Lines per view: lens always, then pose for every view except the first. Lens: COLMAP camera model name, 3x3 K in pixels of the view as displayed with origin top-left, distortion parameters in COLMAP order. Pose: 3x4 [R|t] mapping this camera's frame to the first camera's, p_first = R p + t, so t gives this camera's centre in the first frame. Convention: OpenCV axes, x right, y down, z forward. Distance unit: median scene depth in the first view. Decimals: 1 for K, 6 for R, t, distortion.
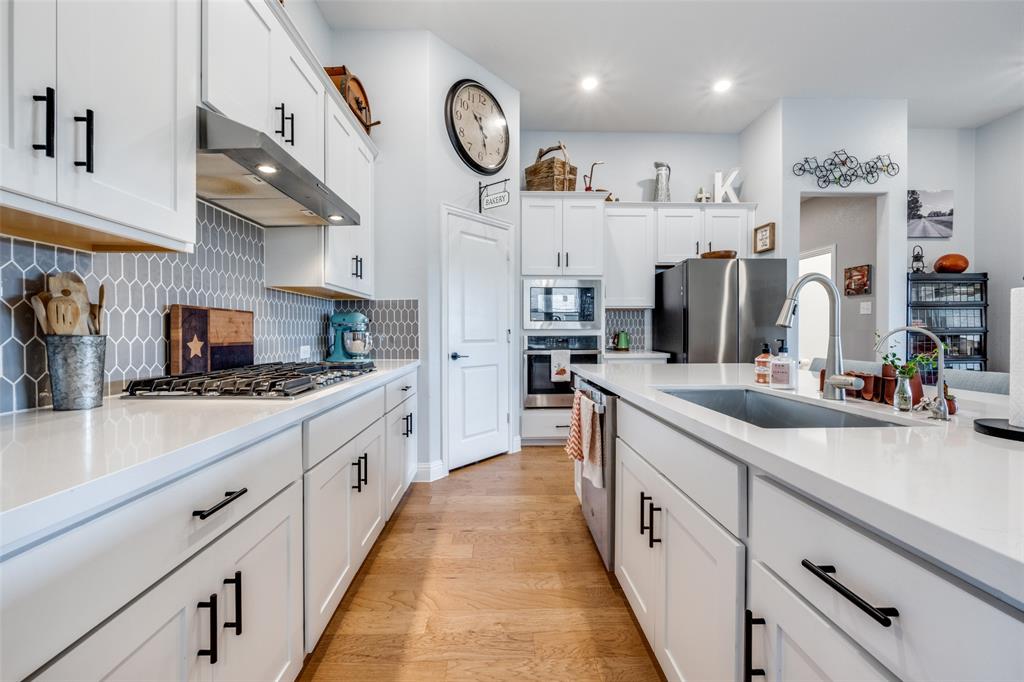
lens RADIAL K [[416.4, 0, 511.5], [0, 416.4, 336.7], [0, 0, 1]] dist [-0.004382, -0.000378]
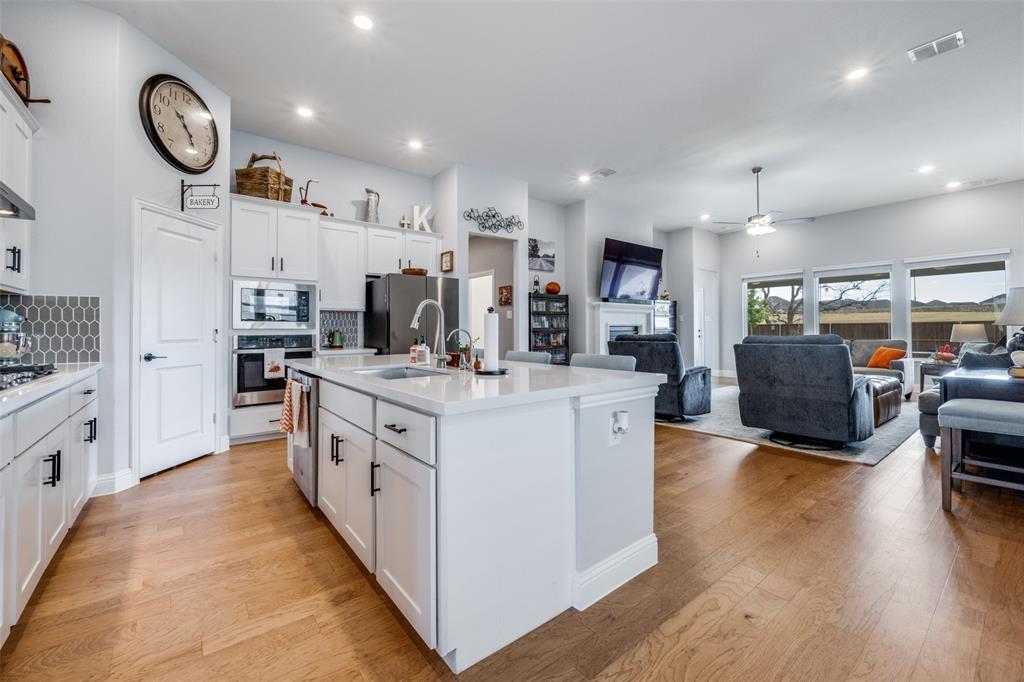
lens RADIAL K [[416.4, 0, 509.1], [0, 416.4, 323.7], [0, 0, 1]] dist [-0.004382, -0.000378]
pose [[0.808067, 0.007429, 0.589044, -0.028163], [0.009331, 0.999634, -0.025409, 0.001384], [-0.589016, 0.026029, 0.807702, -0.250910]]
